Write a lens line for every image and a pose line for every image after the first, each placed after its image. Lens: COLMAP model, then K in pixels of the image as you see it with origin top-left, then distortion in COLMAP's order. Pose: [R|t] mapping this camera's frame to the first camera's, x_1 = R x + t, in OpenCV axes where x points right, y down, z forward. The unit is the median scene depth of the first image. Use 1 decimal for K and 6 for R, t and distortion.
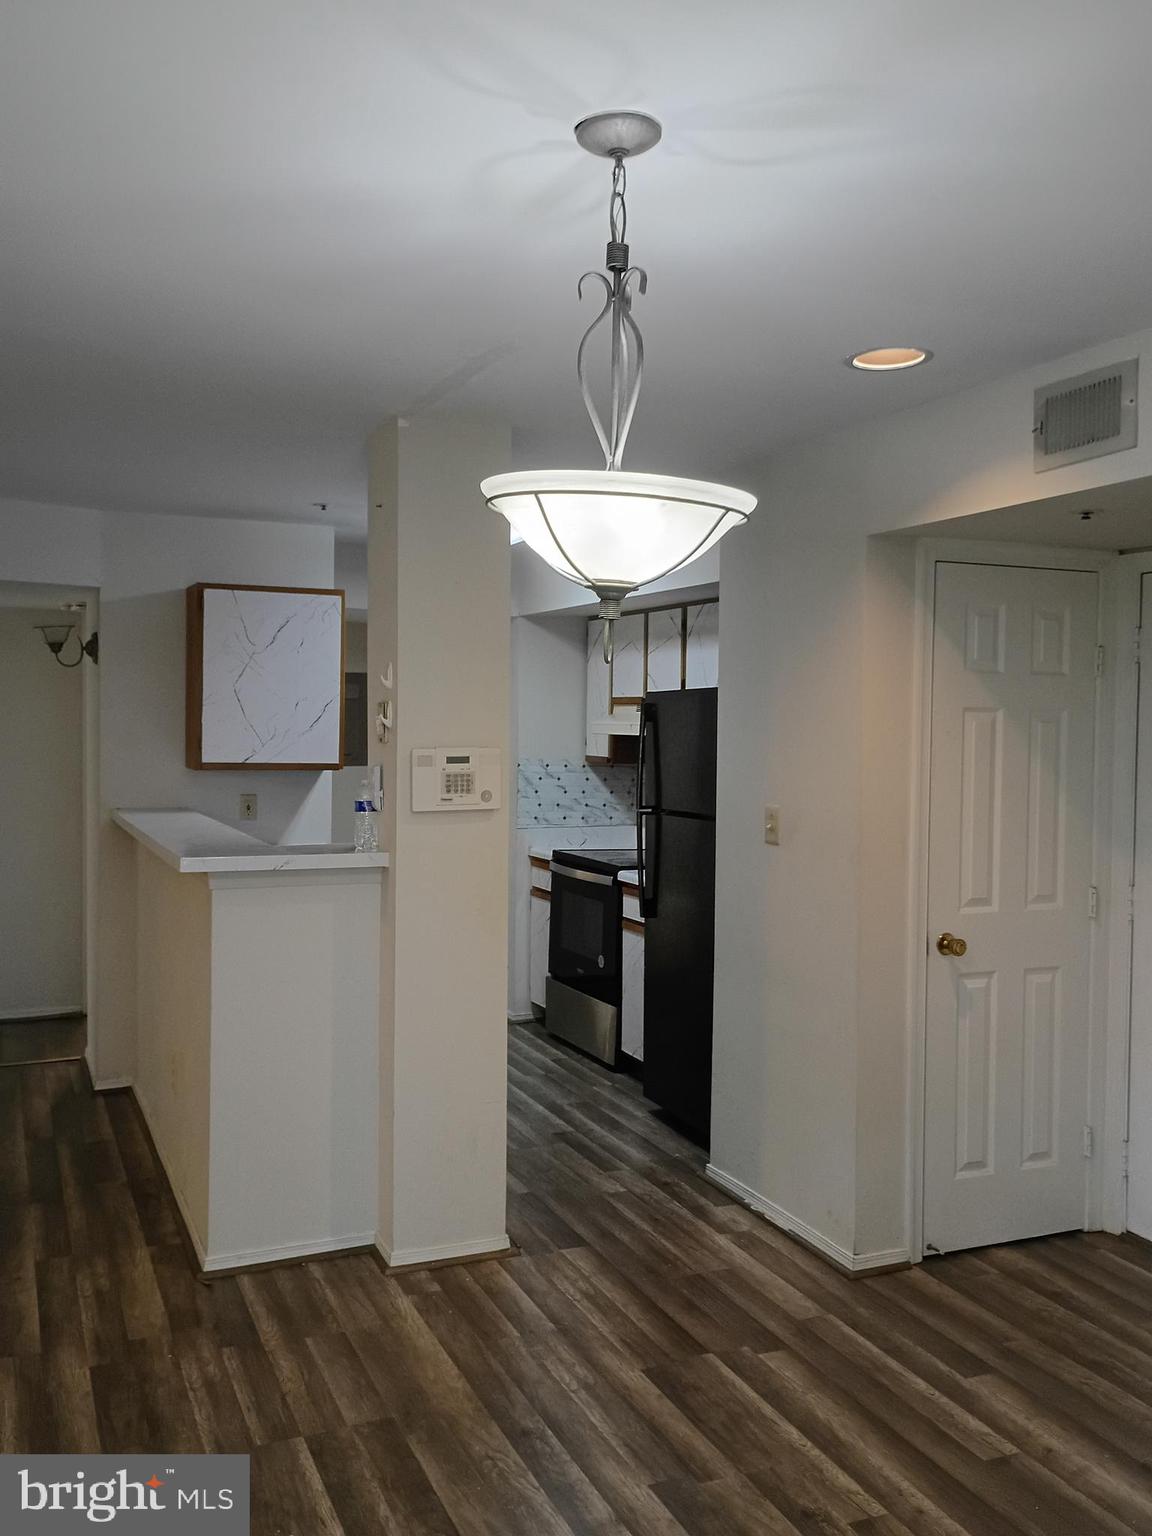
lens RADIAL K [[1326.5, 0, 563.0], [0, 1326.5, 767.2], [0, 0, 1]] dist [0.035915, -0.021324]
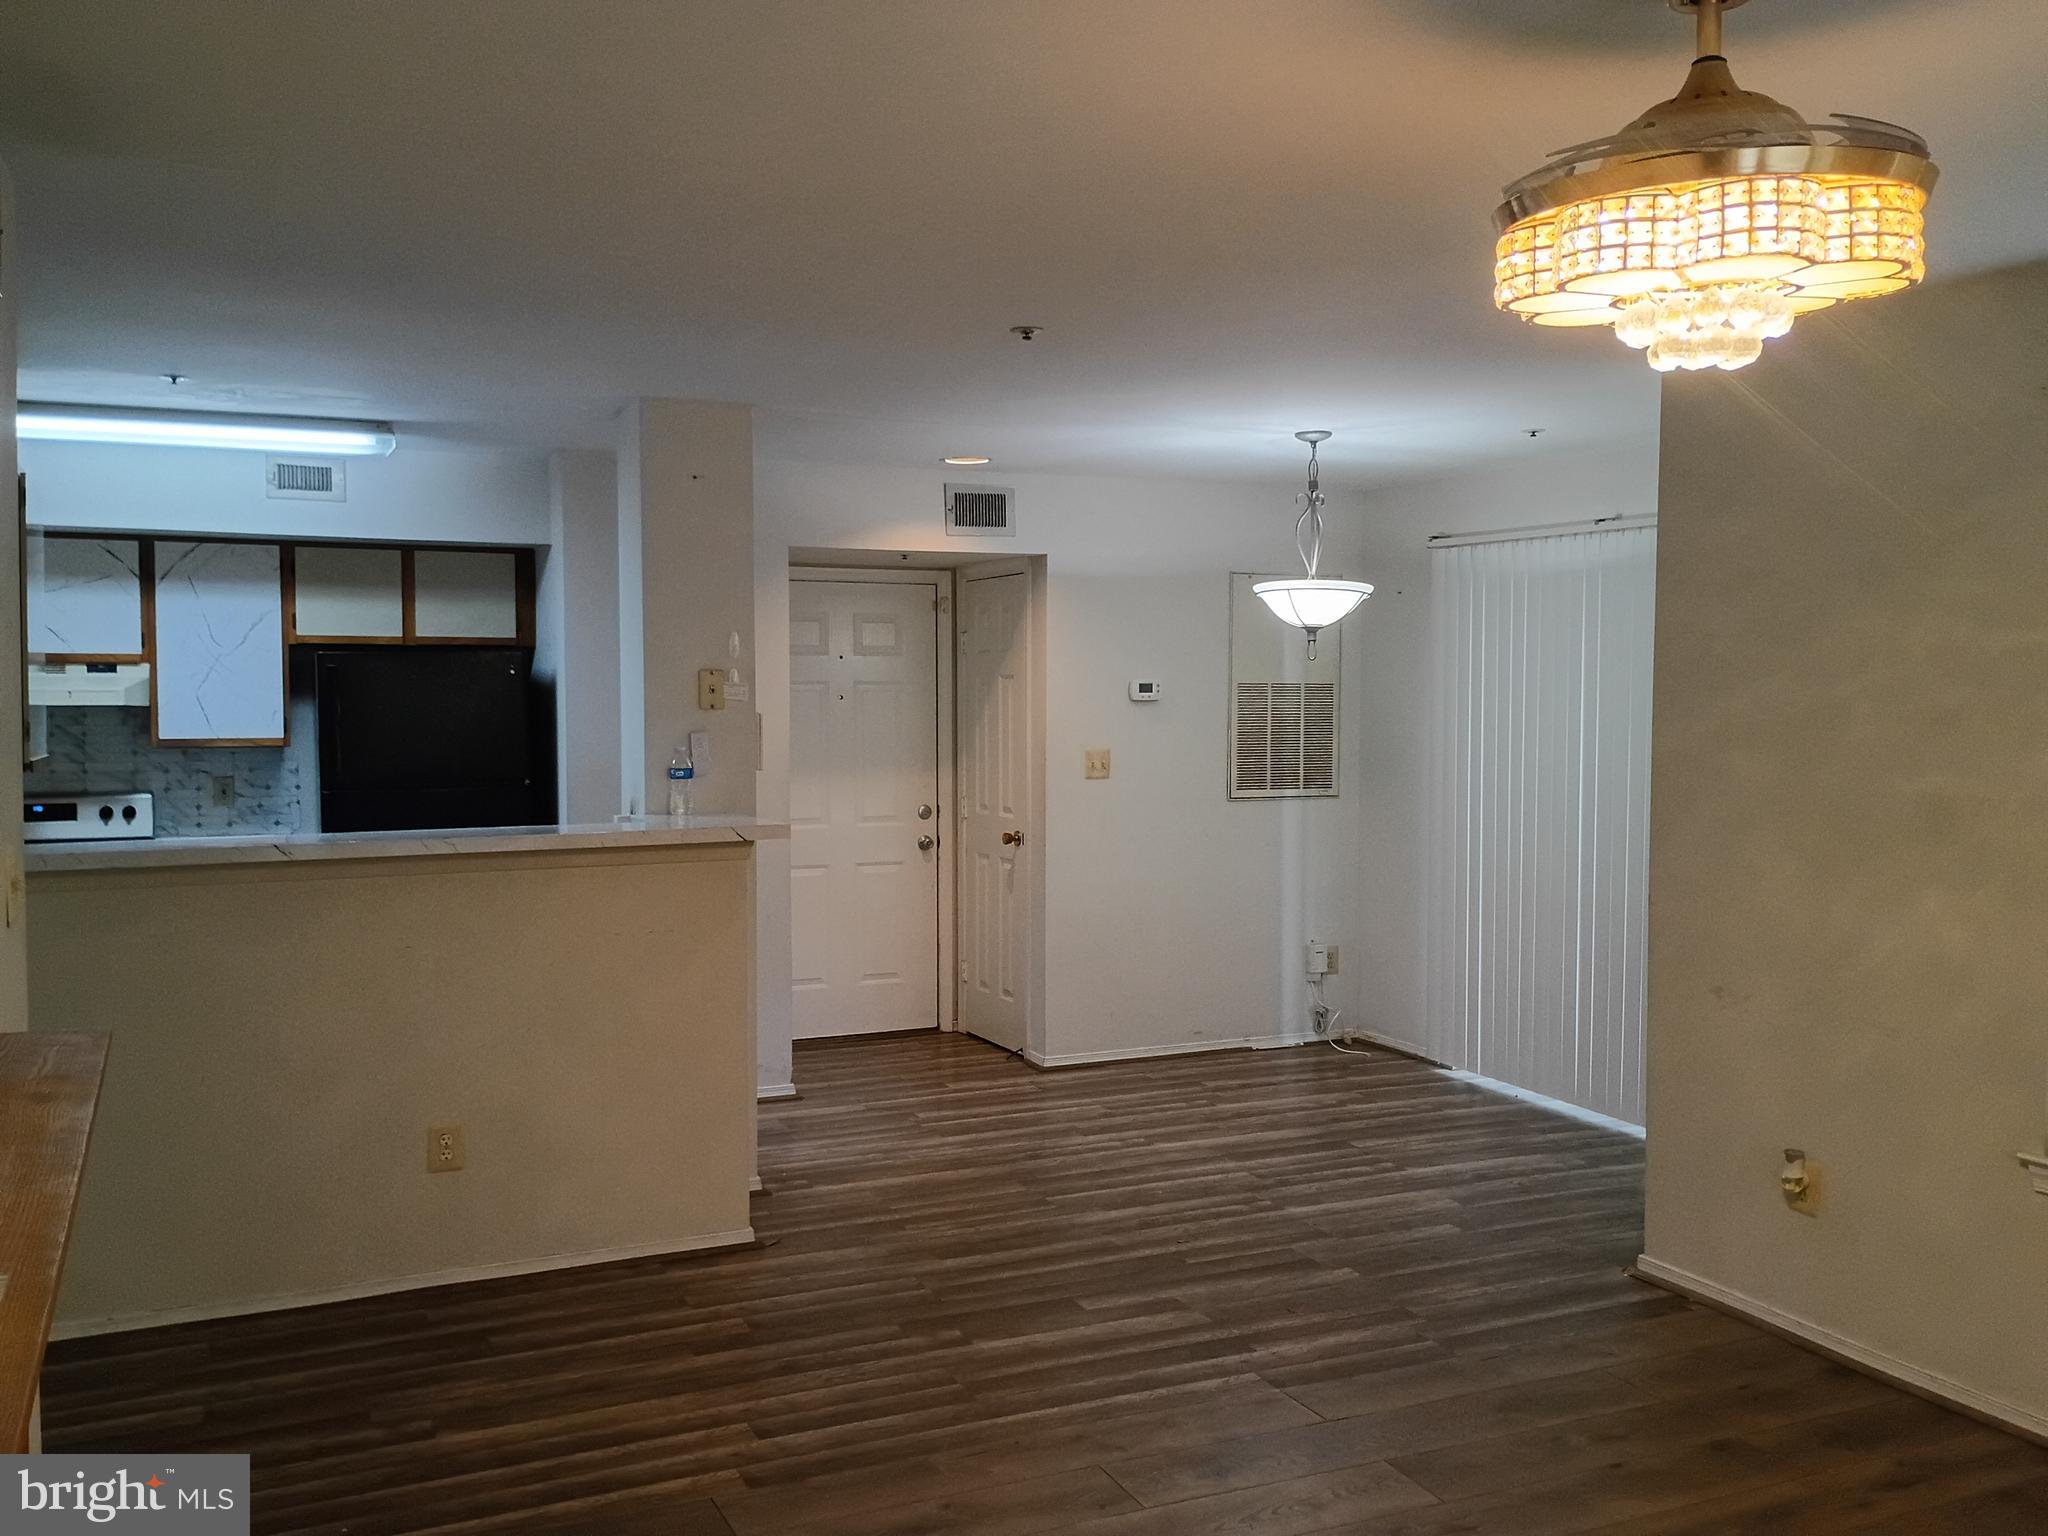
lens RADIAL K [[1768.7, 0, 1018.4], [0, 1768.7, 765.1], [0, 0, 1]] dist [0.035915, -0.021324]
pose [[-0.028911, -0.052942, 0.998179, -1.600737], [0.033243, 0.997993, 0.053895, -0.043230], [-0.999029, 0.034741, -0.027093, 0.838074]]
